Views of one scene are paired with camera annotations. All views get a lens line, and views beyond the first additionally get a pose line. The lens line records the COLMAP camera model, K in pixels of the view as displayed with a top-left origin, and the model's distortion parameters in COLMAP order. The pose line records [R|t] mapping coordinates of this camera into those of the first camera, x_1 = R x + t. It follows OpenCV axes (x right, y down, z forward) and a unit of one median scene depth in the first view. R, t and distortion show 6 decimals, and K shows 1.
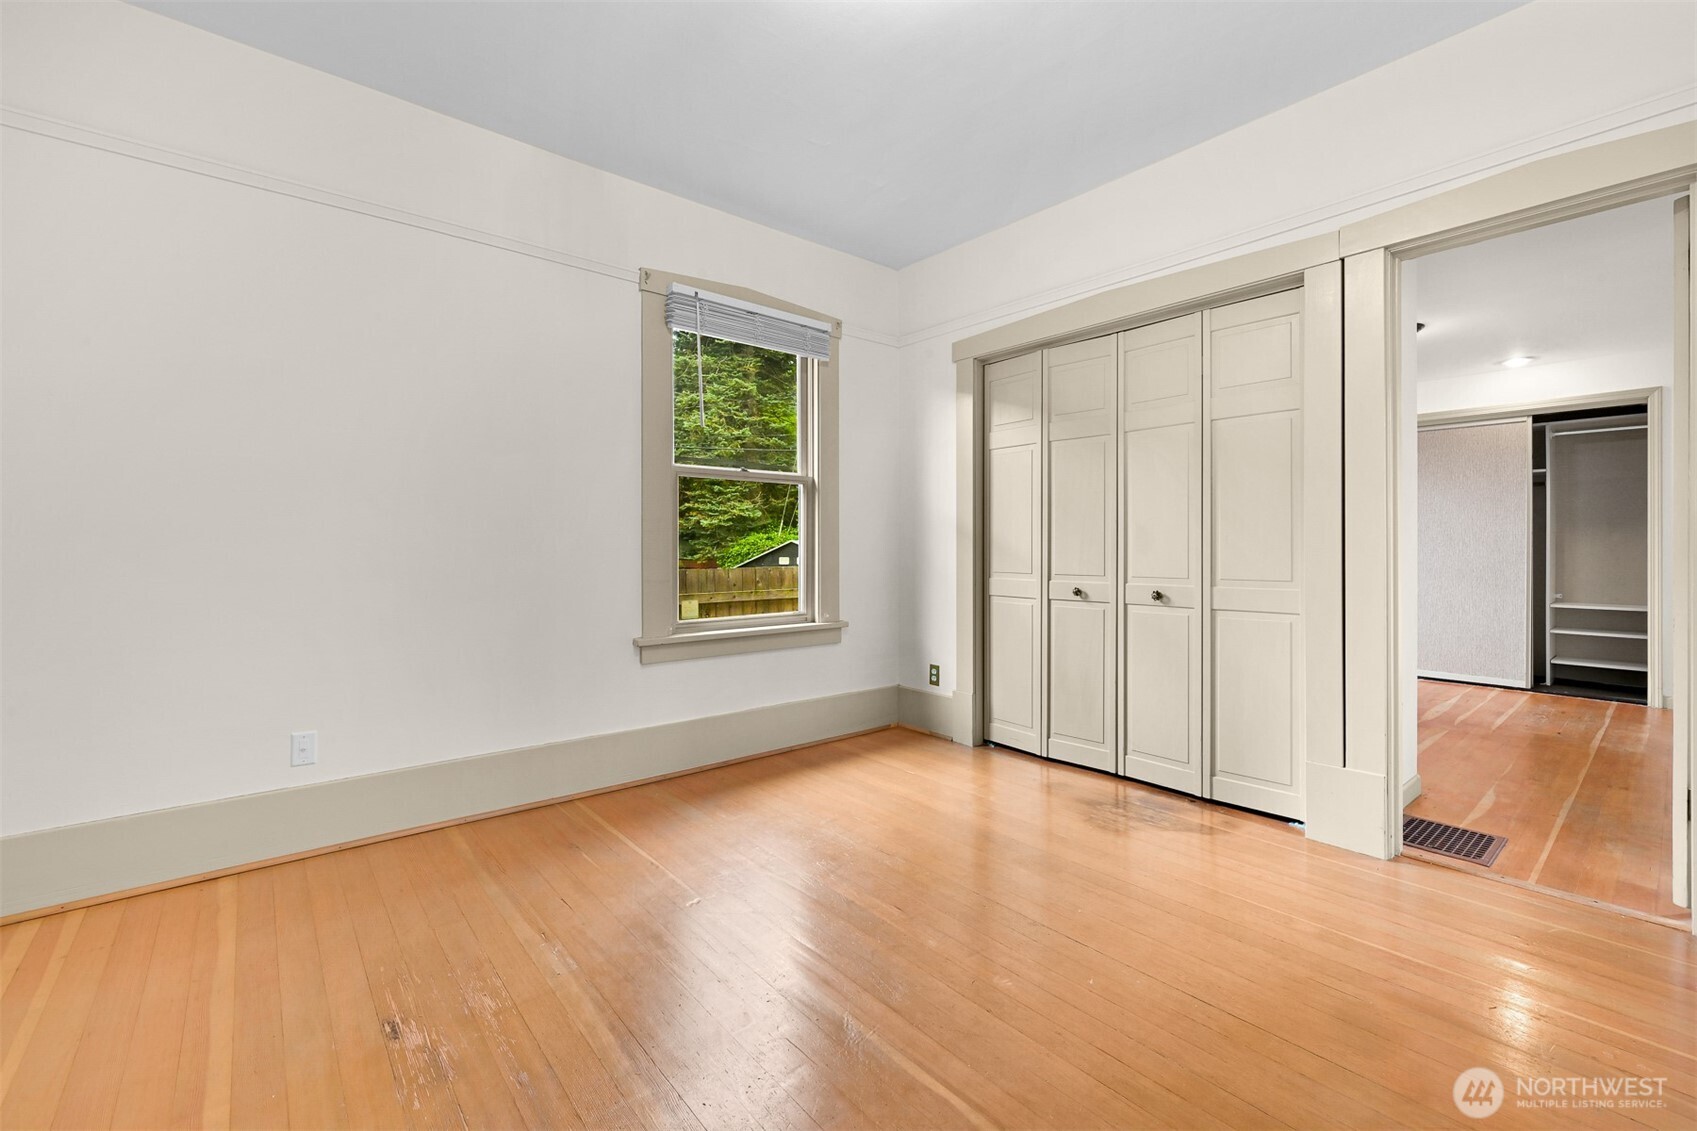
lens RADIAL K [[702.5, 0, 854.3], [0, 702.5, 559.5], [0, 0, 1]] dist [0.002053, 0.000090]
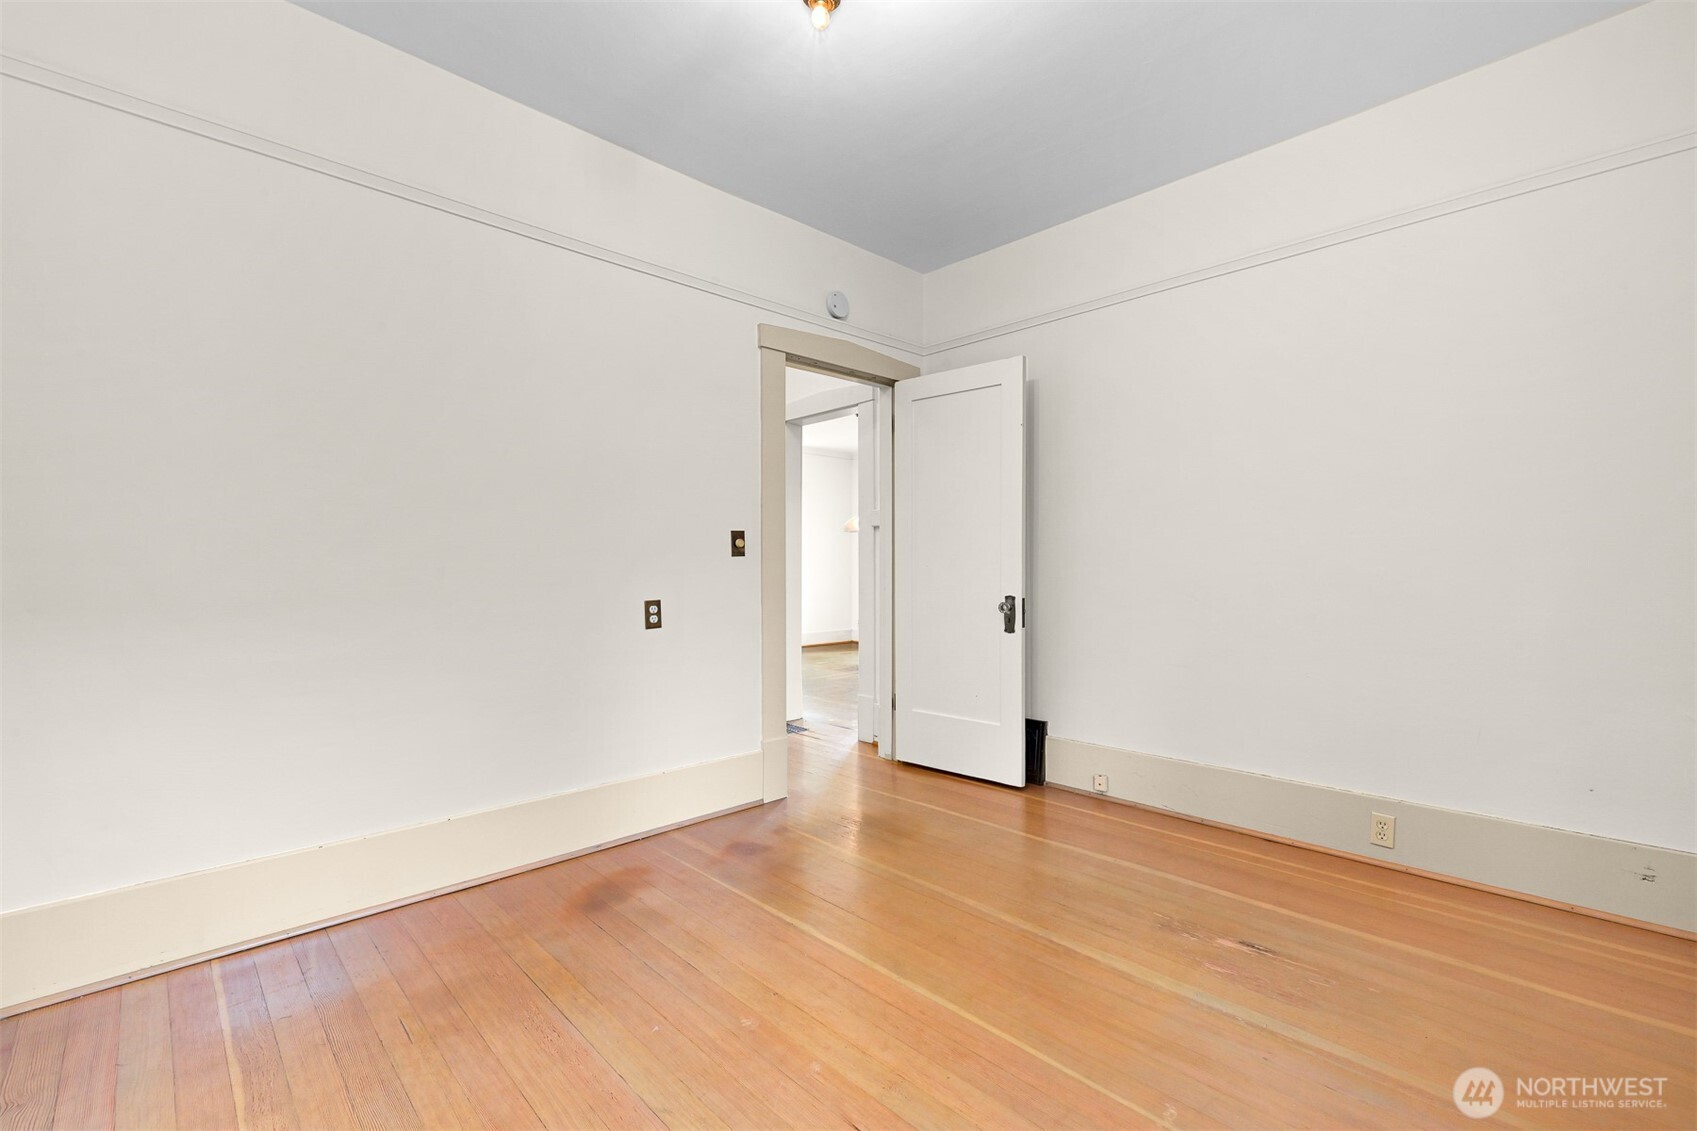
lens RADIAL K [[702.5, 0, 854.3], [0, 702.5, 559.5], [0, 0, 1]] dist [0.002053, 0.000090]
pose [[-0.997524, 0.004255, -0.070201, 0.058399], [0.002790, 0.999777, 0.020946, -0.022571], [0.070275, 0.020698, -0.997313, 0.862209]]
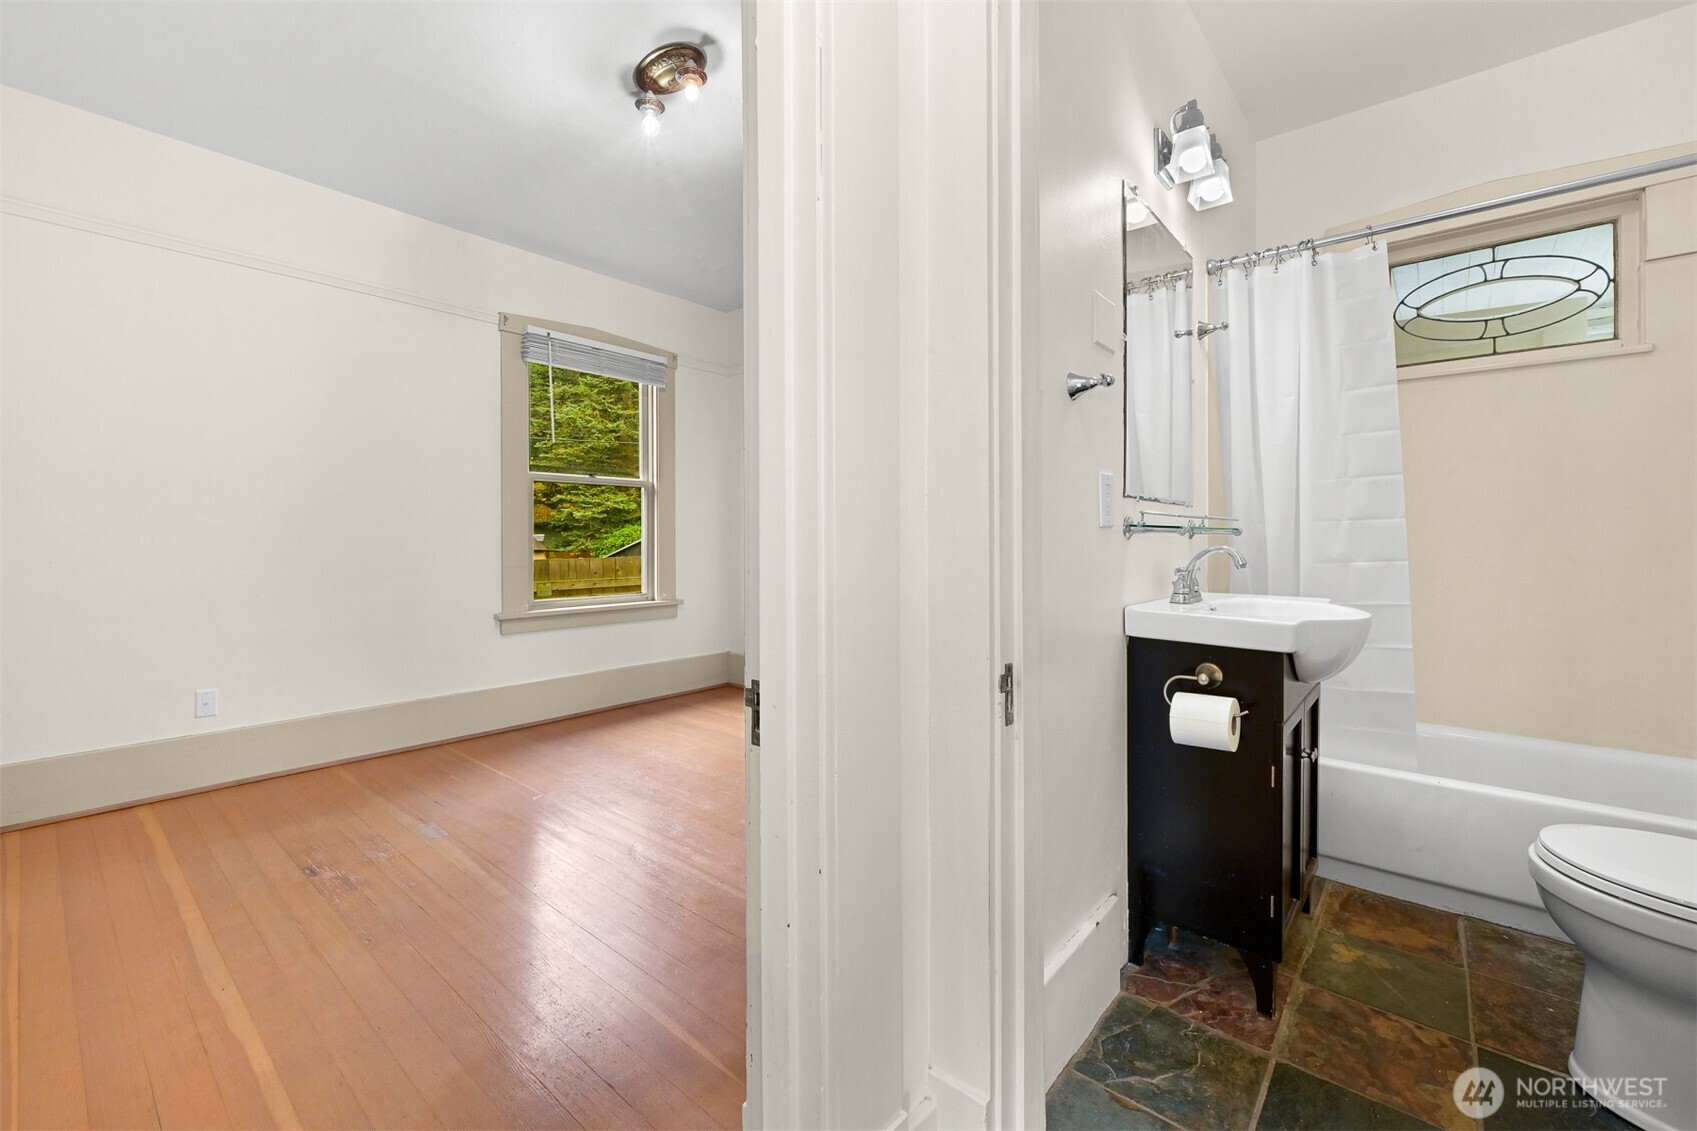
lens RADIAL K [[689.4, 0, 847.0], [0, 689.4, 547.2], [0, 0, 1]] dist [0.013020, -0.004682]
pose [[0.987707, -0.004014, 0.156263, 0.084918], [0.004771, 0.999979, -0.004470, 0.003221], [-0.156242, 0.005161, 0.987705, -0.233702]]
